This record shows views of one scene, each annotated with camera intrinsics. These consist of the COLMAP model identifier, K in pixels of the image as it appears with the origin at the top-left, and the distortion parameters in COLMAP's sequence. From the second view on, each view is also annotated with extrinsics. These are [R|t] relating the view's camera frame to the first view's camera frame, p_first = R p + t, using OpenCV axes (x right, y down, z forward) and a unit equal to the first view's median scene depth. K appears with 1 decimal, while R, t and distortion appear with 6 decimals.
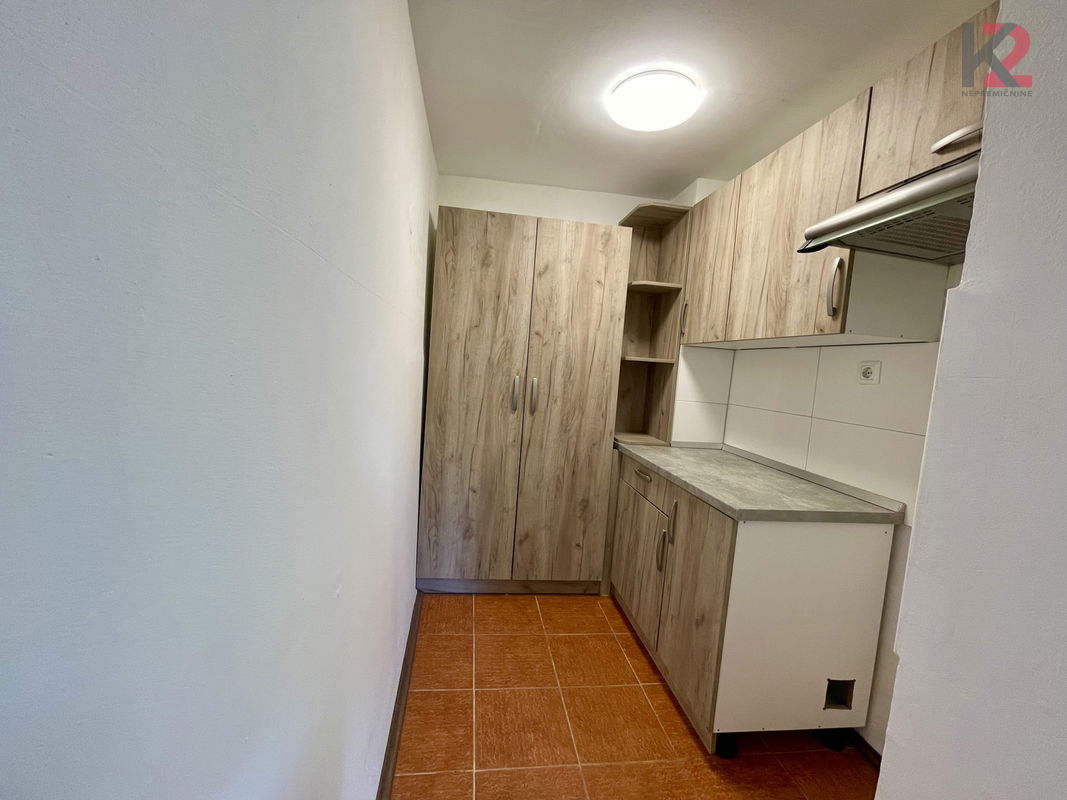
lens RADIAL K [[430.0, 0, 531.9], [0, 430.0, 398.6], [0, 0, 1]] dist [-0.013916, 0.003268]
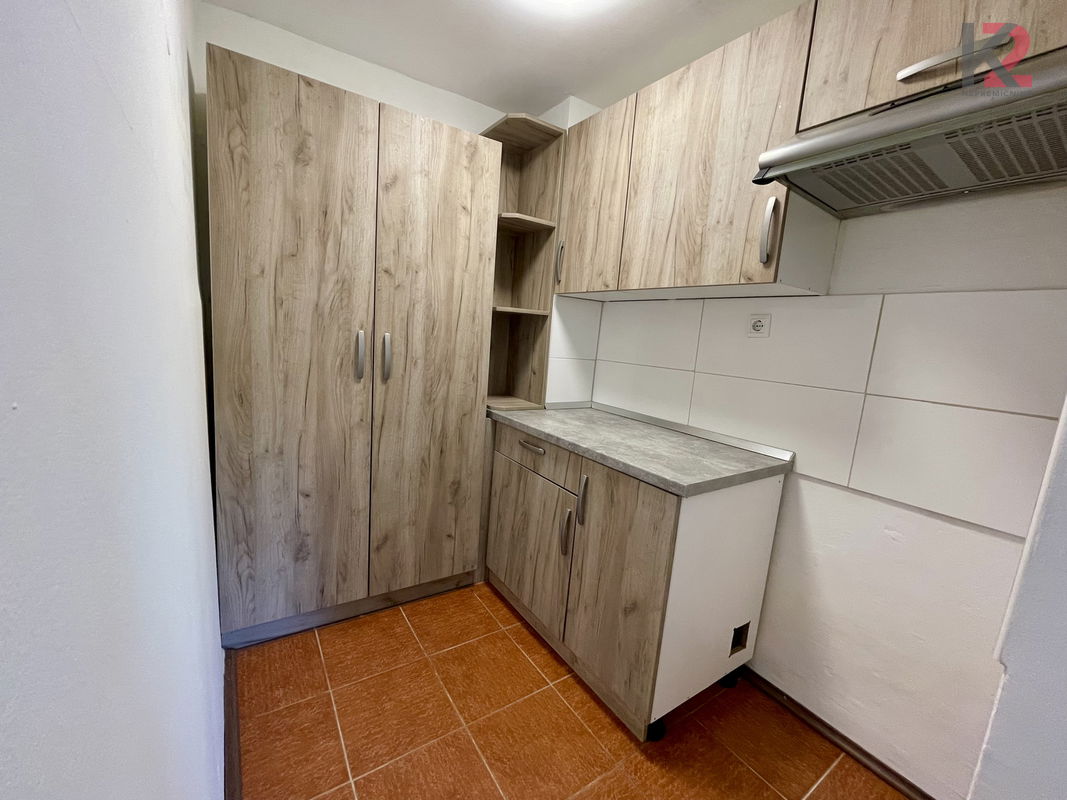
lens RADIAL K [[430.0, 0, 528.6], [0, 430.0, 396.6], [0, 0, 1]] dist [-0.013916, 0.003268]
pose [[0.900293, -0.070081, 0.429606, -0.102981], [0.026310, 0.993911, 0.106999, -0.012700], [-0.434489, -0.085028, 0.896655, 0.235236]]
